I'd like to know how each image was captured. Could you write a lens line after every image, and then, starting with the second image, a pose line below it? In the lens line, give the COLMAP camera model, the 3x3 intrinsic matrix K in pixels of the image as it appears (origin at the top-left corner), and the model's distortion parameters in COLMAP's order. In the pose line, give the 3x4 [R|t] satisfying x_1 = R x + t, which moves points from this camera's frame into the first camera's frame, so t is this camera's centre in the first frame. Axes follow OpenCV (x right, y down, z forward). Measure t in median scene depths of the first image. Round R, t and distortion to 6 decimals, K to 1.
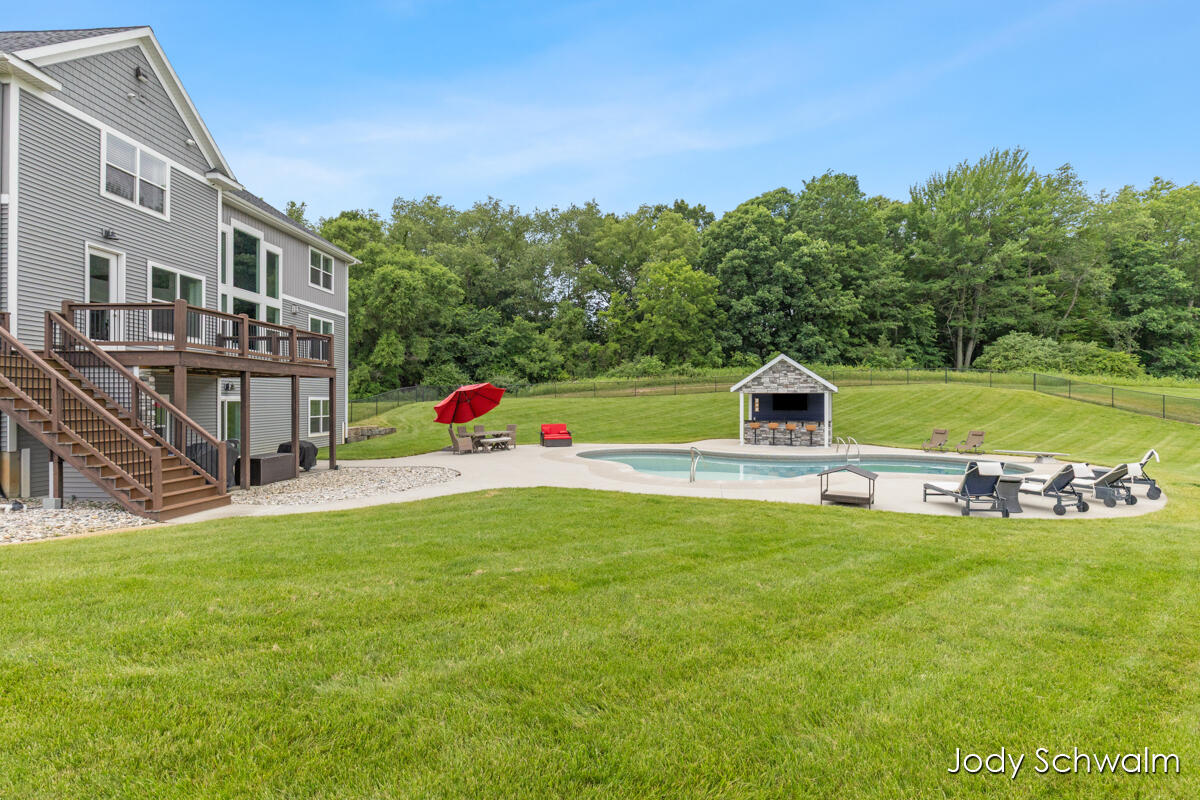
lens RADIAL K [[557.3, 0, 607.9], [0, 557.3, 400.1], [0, 0, 1]] dist [-0.007845, 0.000586]
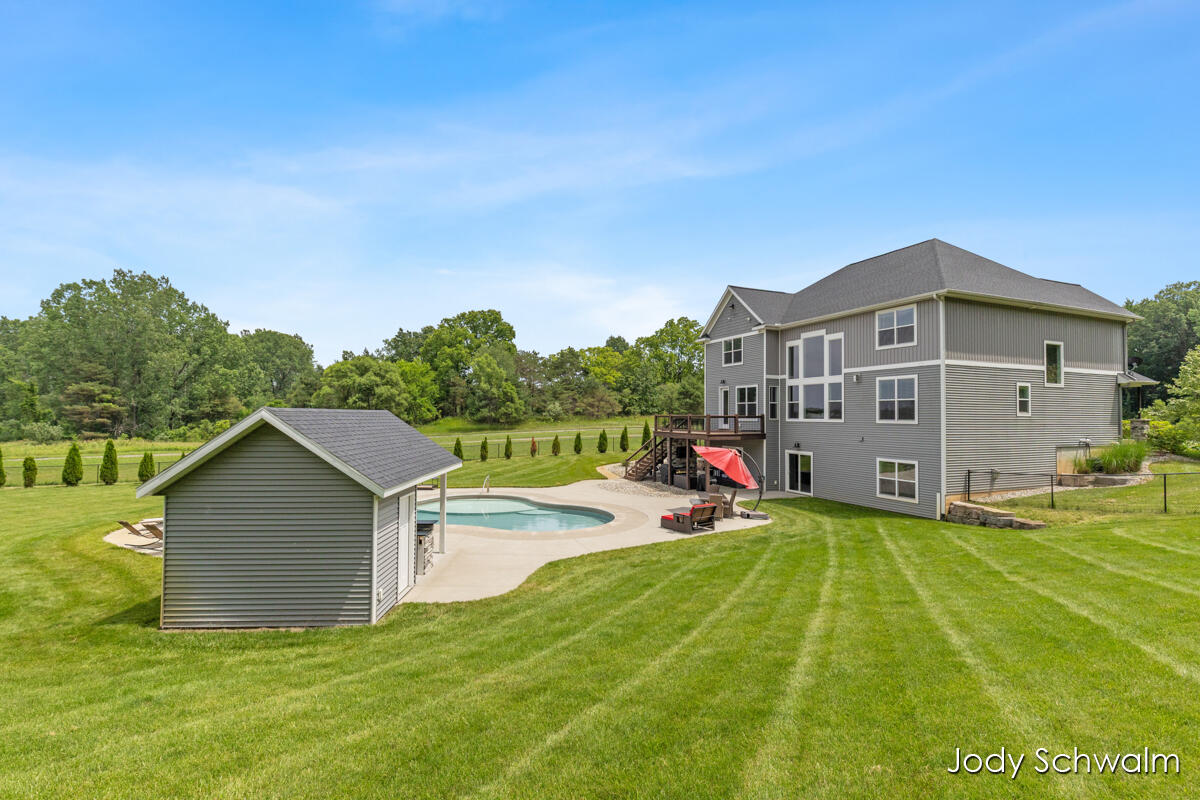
lens RADIAL K [[557.3, 0, 604.5], [0, 557.3, 391.7], [0, 0, 1]] dist [-0.007845, 0.000586]
pose [[-0.905515, -0.028875, -0.423332, 0.354070], [-0.010164, 0.998872, -0.046389, -0.073671], [0.424193, -0.037703, -0.904786, 1.688506]]
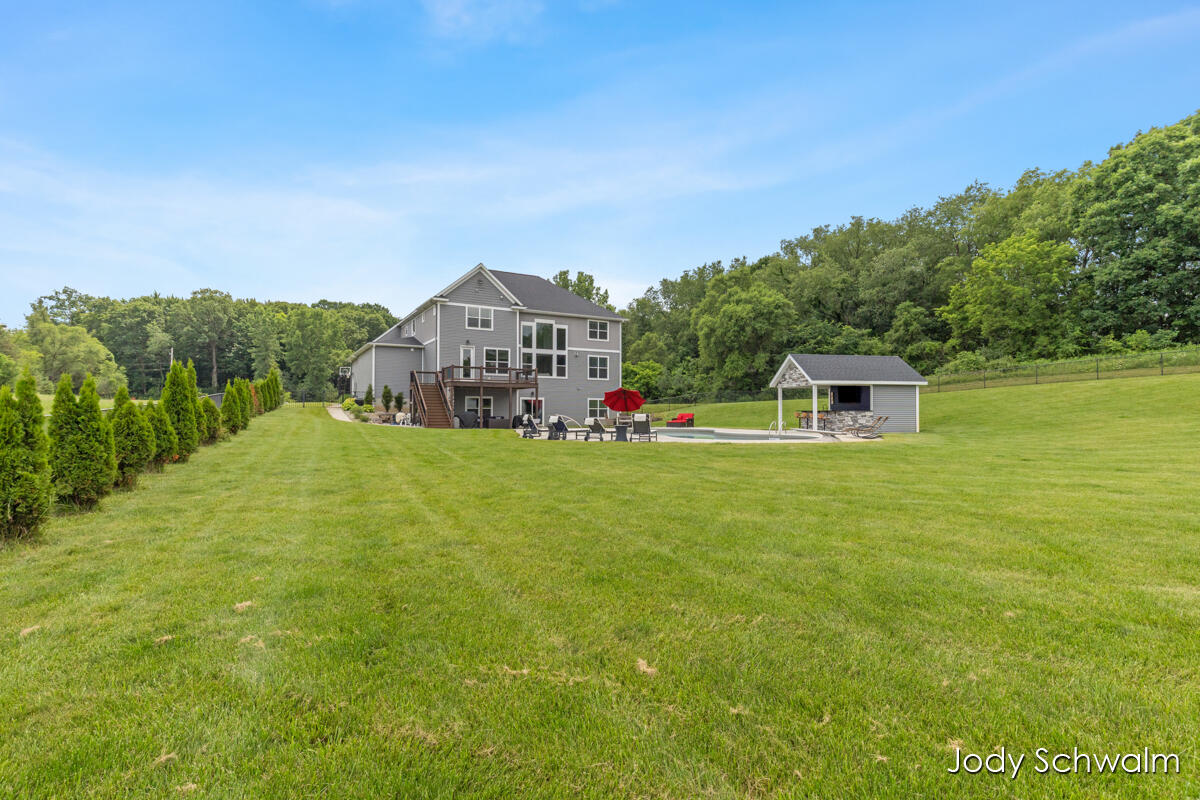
lens RADIAL K [[557.3, 0, 603.8], [0, 557.3, 403.1], [0, 0, 1]] dist [-0.007845, 0.000586]
pose [[0.533199, -0.013056, -0.845889, 1.090563], [0.000808, 0.999888, -0.014924, 0.038427], [0.845990, 0.007274, 0.533150, 0.024104]]
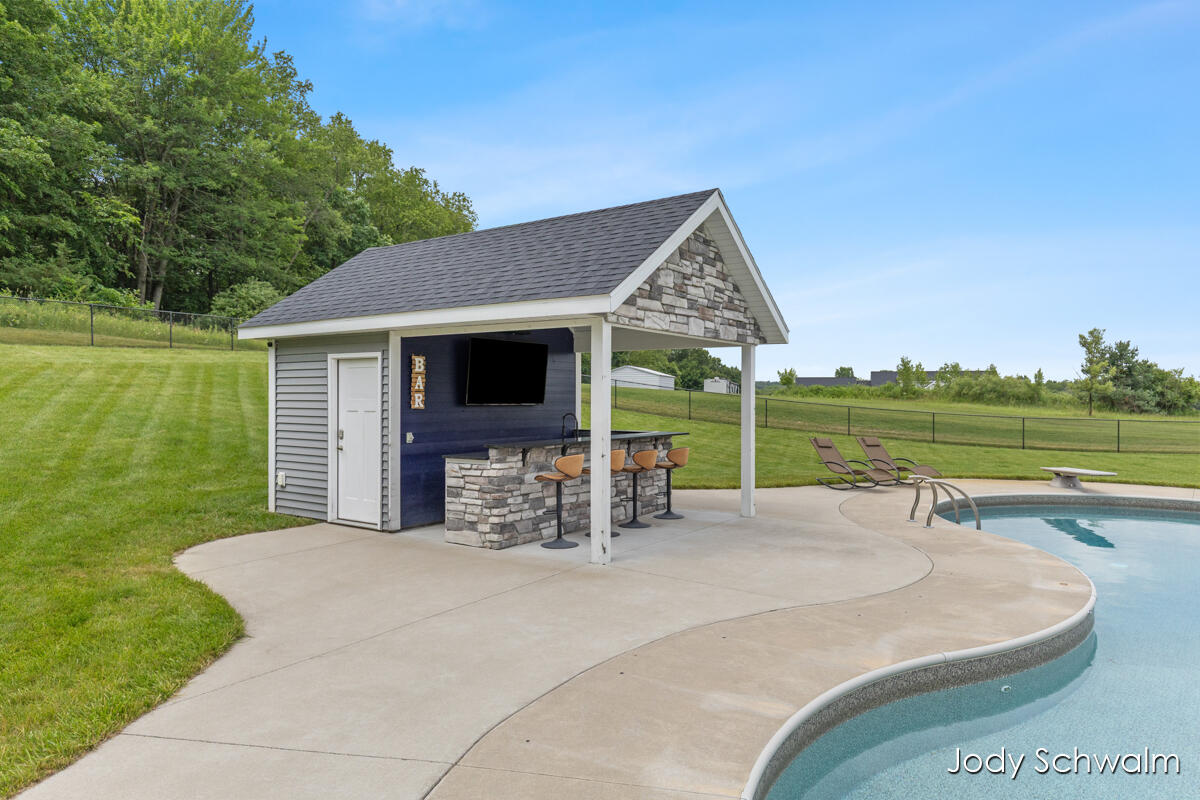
lens RADIAL K [[743.2, 0, 598.2], [0, 743.2, 399.7], [0, 0, 1]] dist [0.019835, -0.005306]
pose [[0.199277, -0.004095, 0.979935, -0.052742], [-0.002756, 0.999985, 0.004740, 0.016696], [-0.979939, -0.003646, 0.199262, 0.966277]]
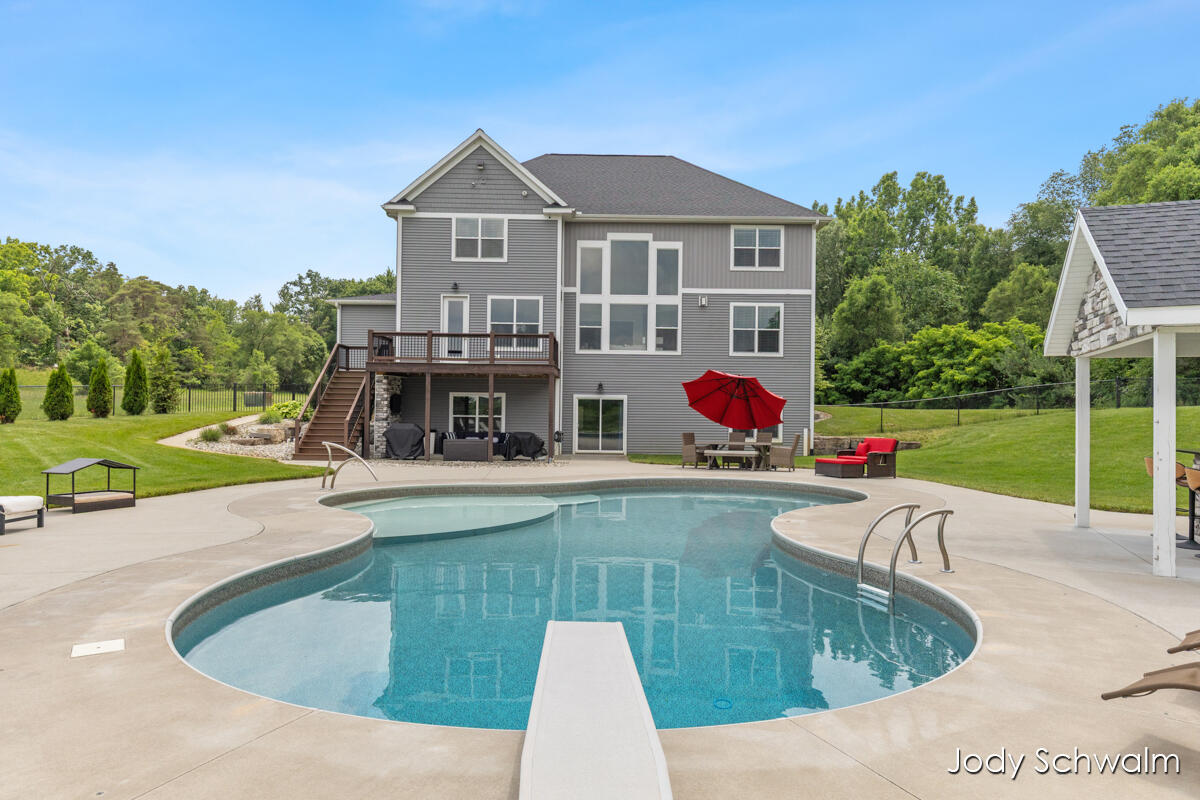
lens RADIAL K [[786.3, 0, 602.8], [0, 786.3, 399.0], [0, 0, 1]] dist [0.015866, 0.000178]
pose [[0.042368, -0.015431, -0.998983, 0.687956], [-0.011230, 0.999810, -0.015920, 0.020170], [0.999039, 0.011893, 0.042187, 0.730923]]
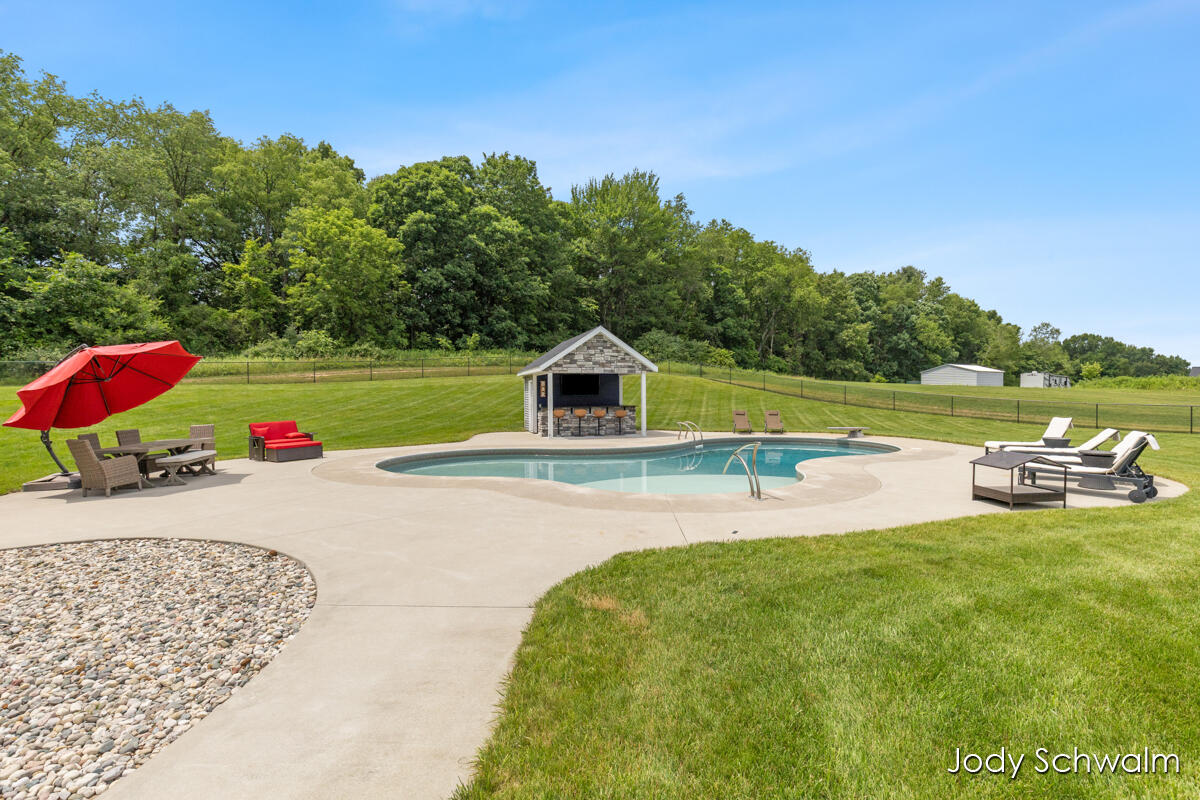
lens RADIAL K [[557.3, 0, 601.3], [0, 557.3, 395.9], [0, 0, 1]] dist [-0.007845, 0.000586]
pose [[0.776378, -0.012082, 0.630151, -0.207304], [0.008630, 0.999926, 0.008538, 0.014089], [-0.630208, -0.001191, 0.776425, 0.347249]]
